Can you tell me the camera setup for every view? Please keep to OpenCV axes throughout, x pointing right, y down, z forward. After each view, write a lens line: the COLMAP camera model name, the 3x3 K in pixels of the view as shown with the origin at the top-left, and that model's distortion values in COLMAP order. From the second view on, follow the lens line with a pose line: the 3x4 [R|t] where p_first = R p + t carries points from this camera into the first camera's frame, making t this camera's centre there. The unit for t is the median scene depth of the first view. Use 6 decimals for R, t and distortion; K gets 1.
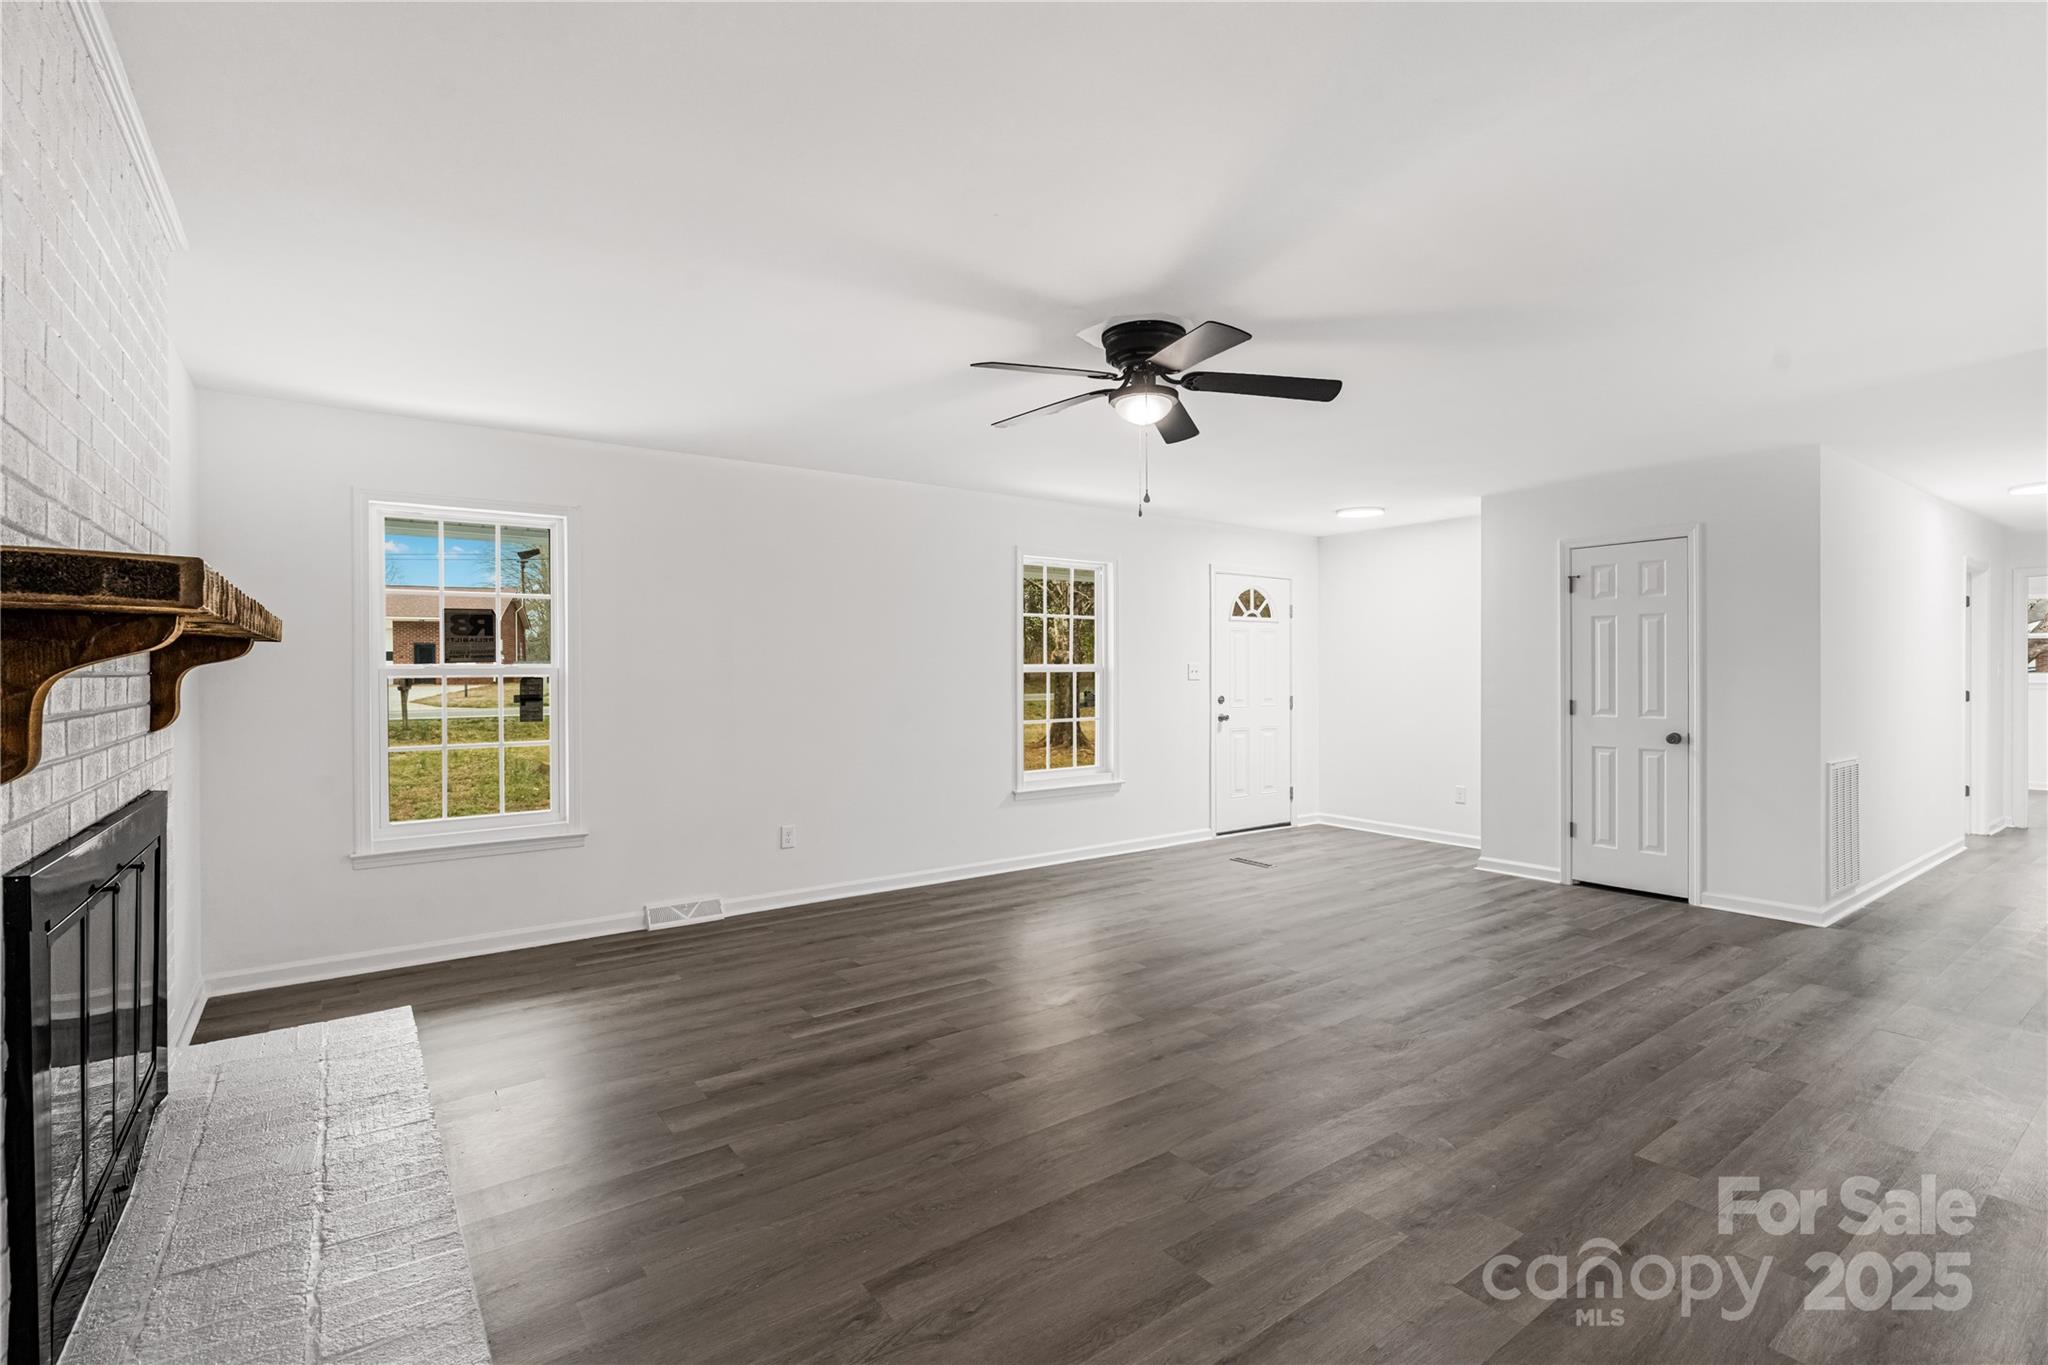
lens RADIAL K [[939.7, 0, 1018.1], [0, 939.7, 674.2], [0, 0, 1]] dist [-0.001034, -0.000822]
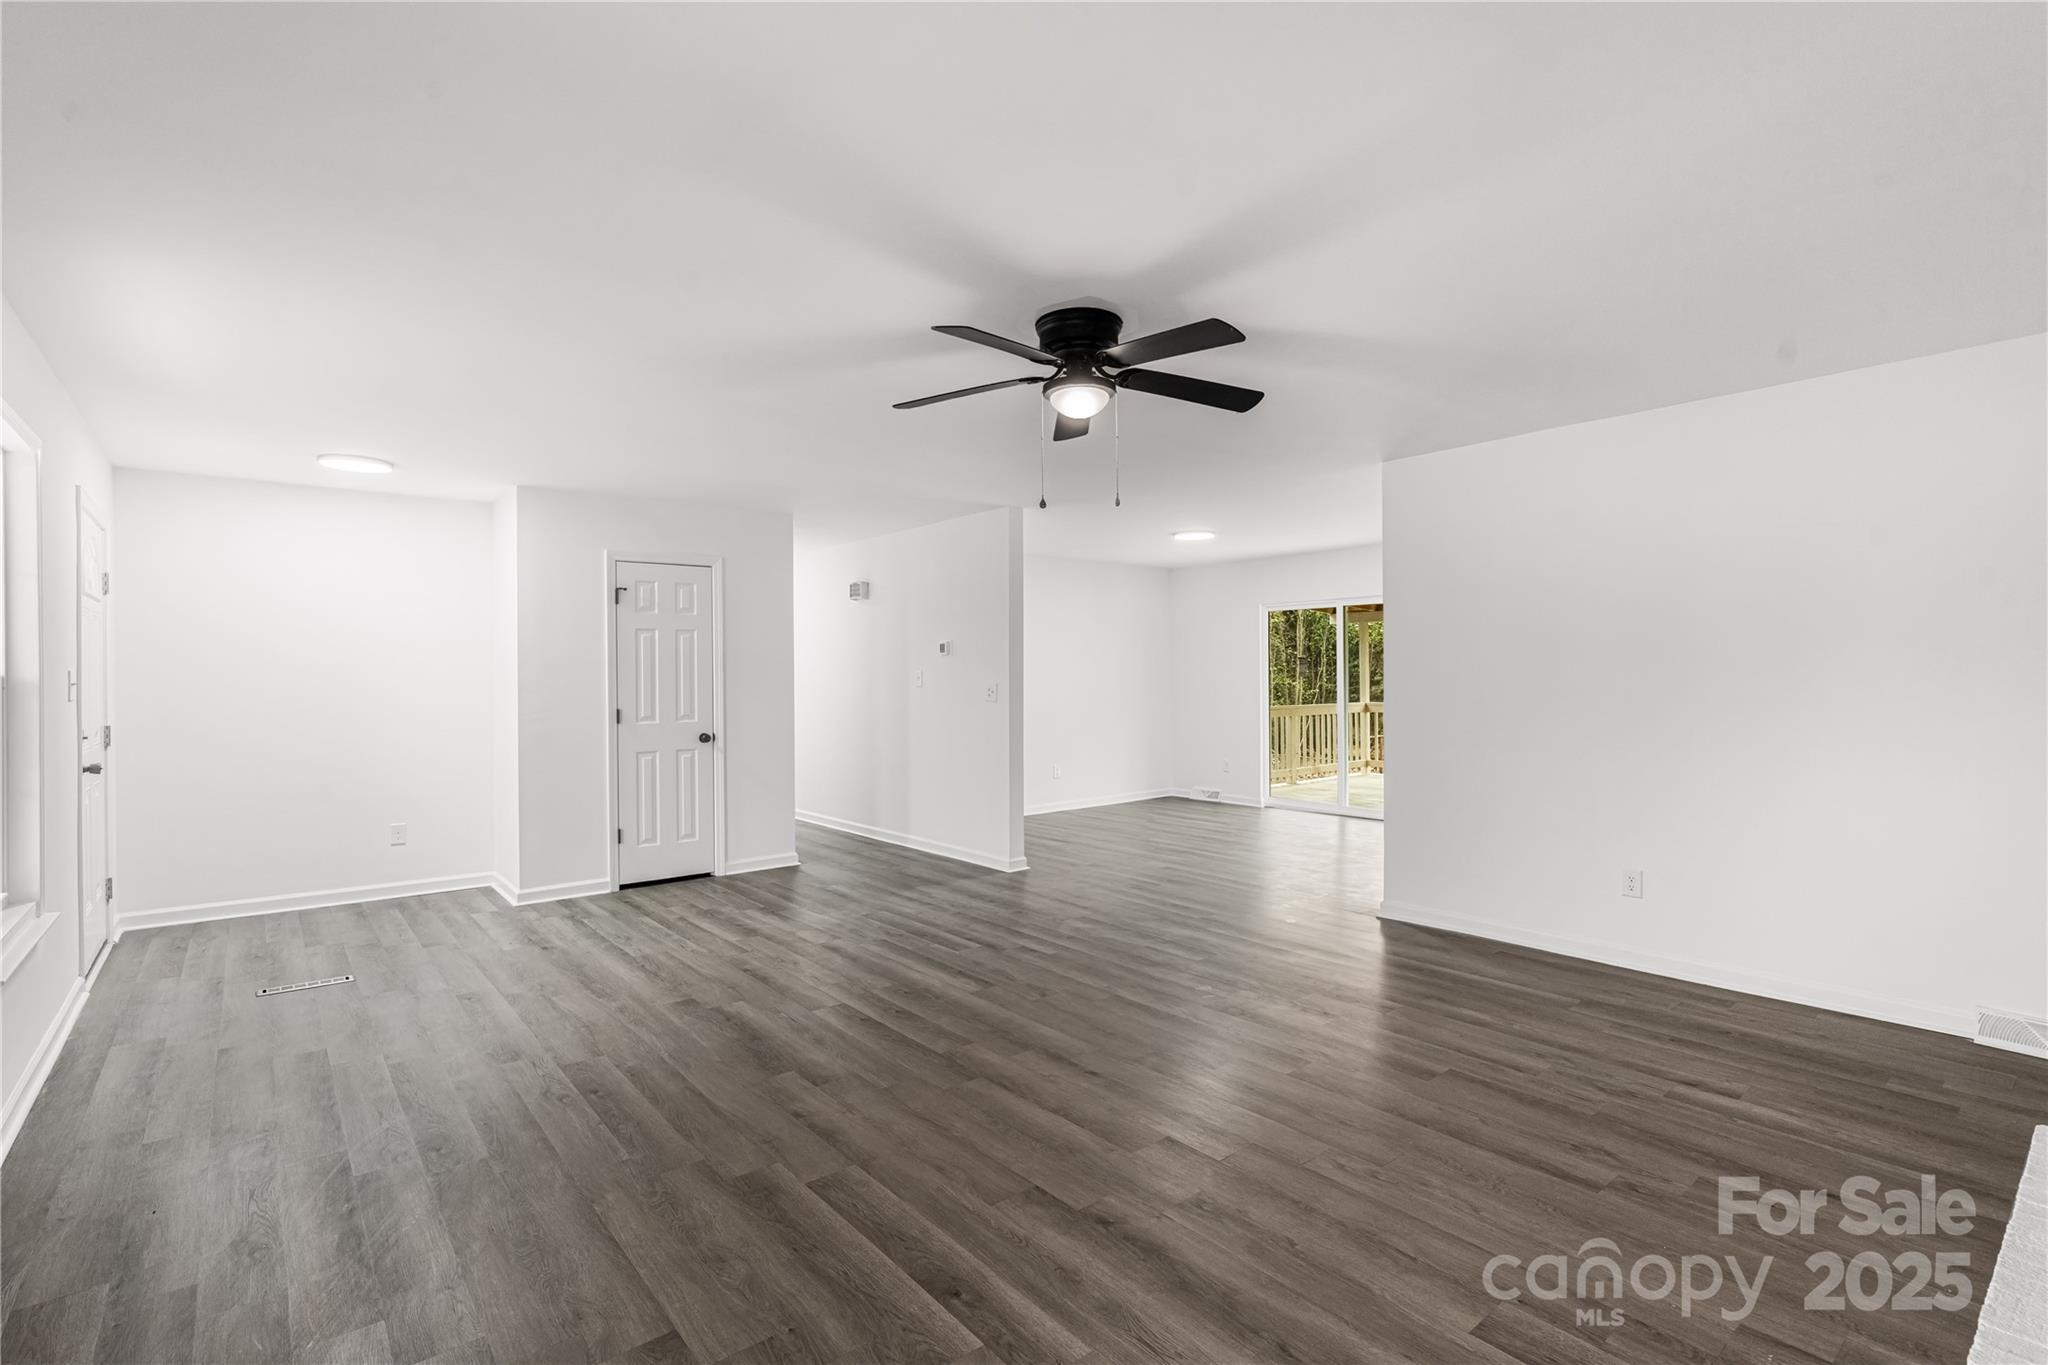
lens RADIAL K [[939.7, 0, 1020.7], [0, 939.7, 685.5], [0, 0, 1]] dist [-0.001034, -0.000822]
pose [[-0.053976, -0.007041, 0.998517, -0.709727], [0.009773, 0.999924, 0.007579, -0.002602], [-0.998494, 0.010167, -0.053903, 0.972201]]
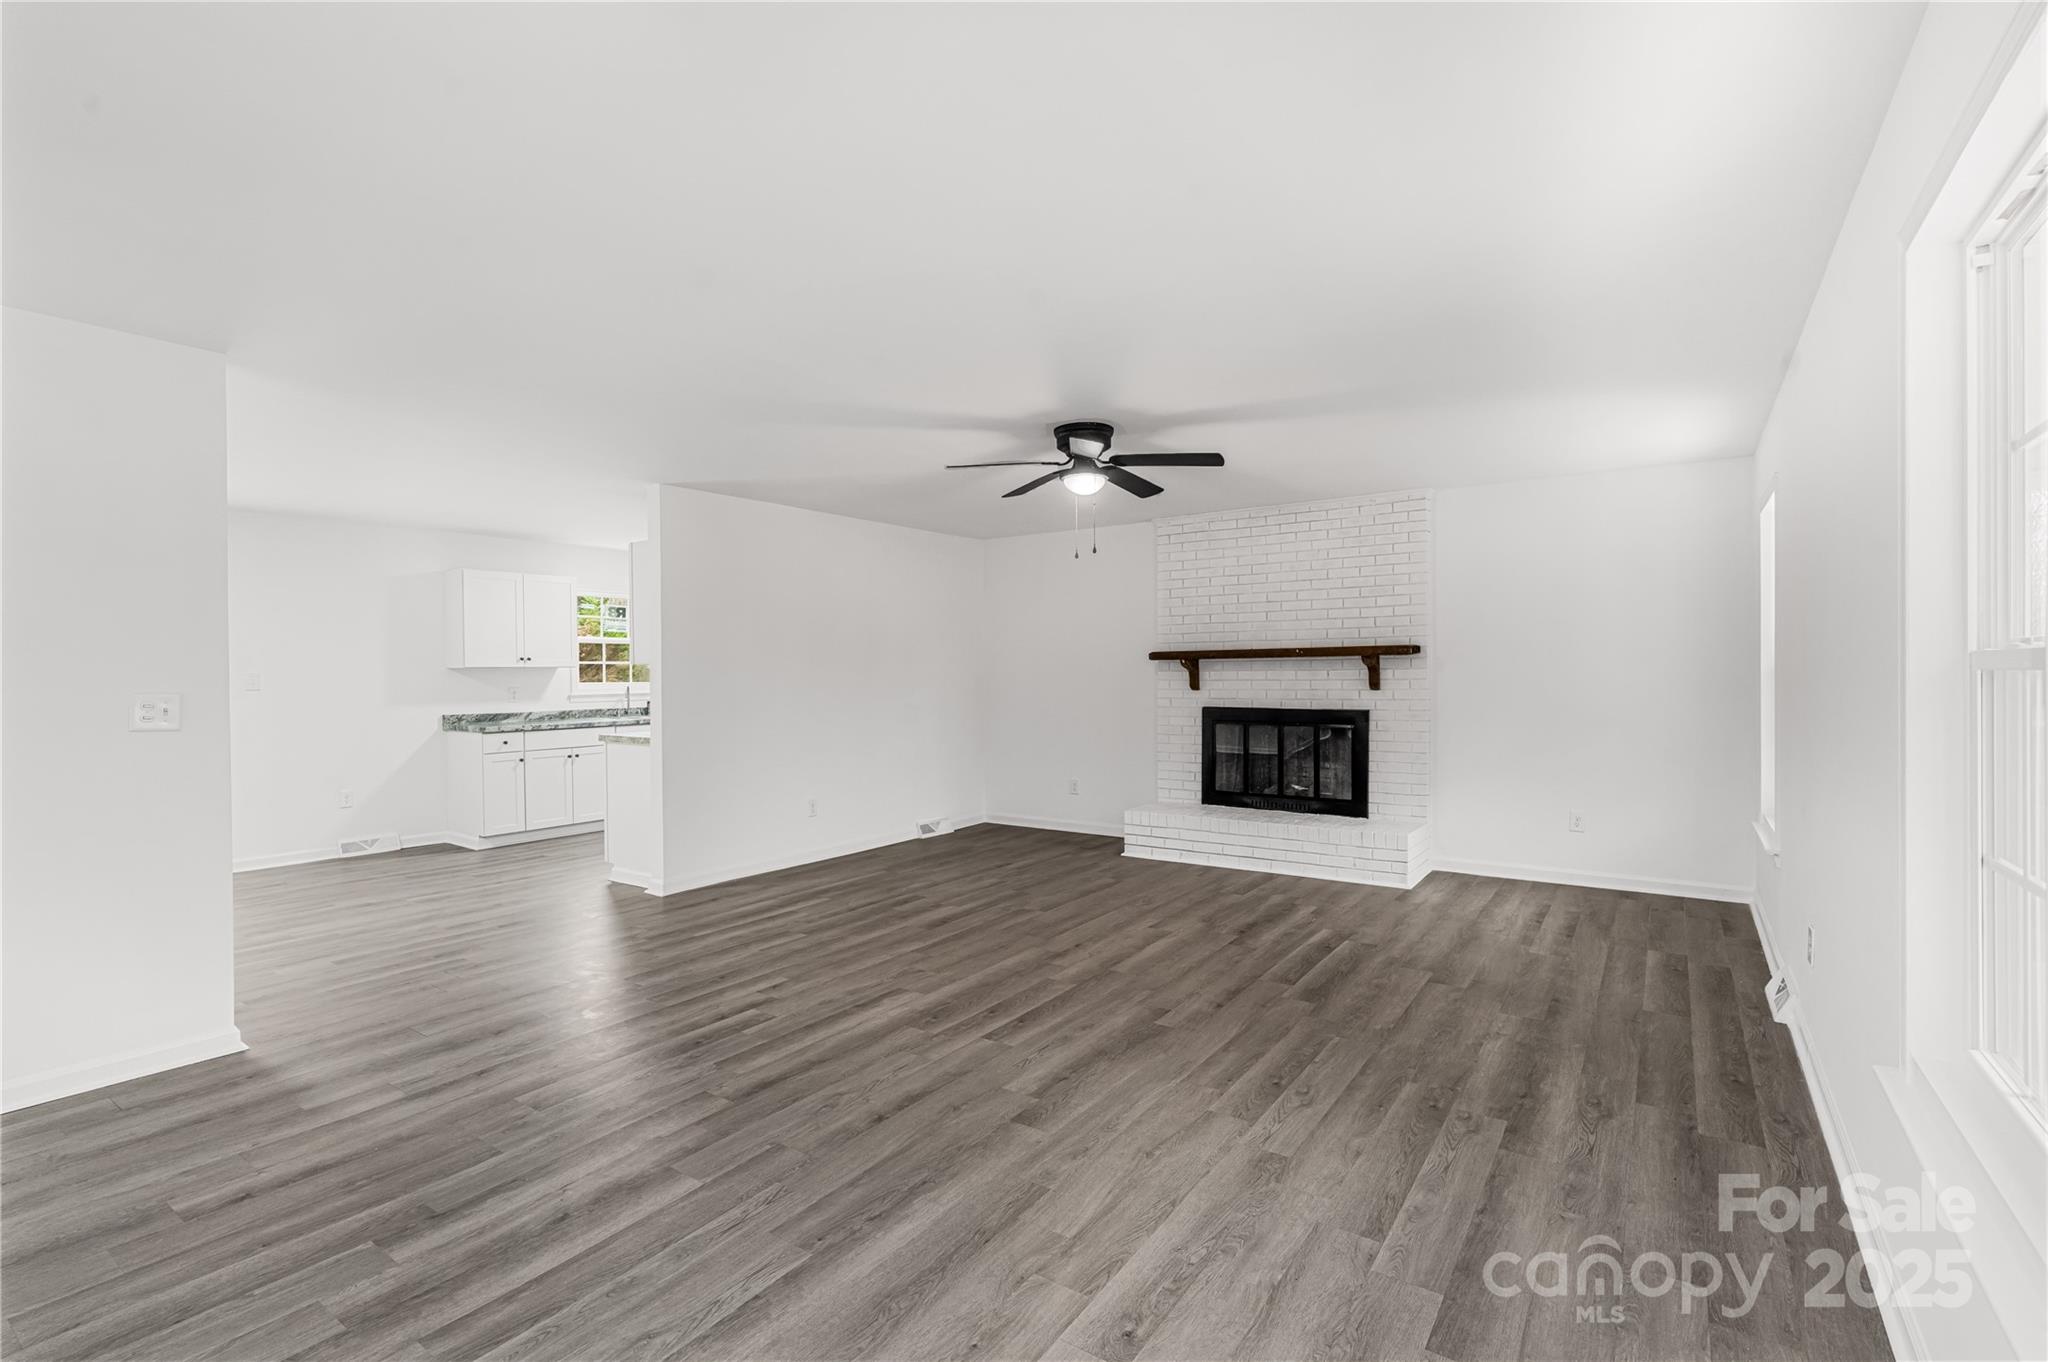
lens RADIAL K [[939.7, 0, 1018.1], [0, 939.7, 678.4], [0, 0, 1]] dist [-0.001034, -0.000822]
pose [[-0.946692, 0.010339, -0.321974, 0.592053], [0.007554, 0.999922, 0.009899, -0.006590], [0.322051, 0.006939, -0.946697, 1.995317]]
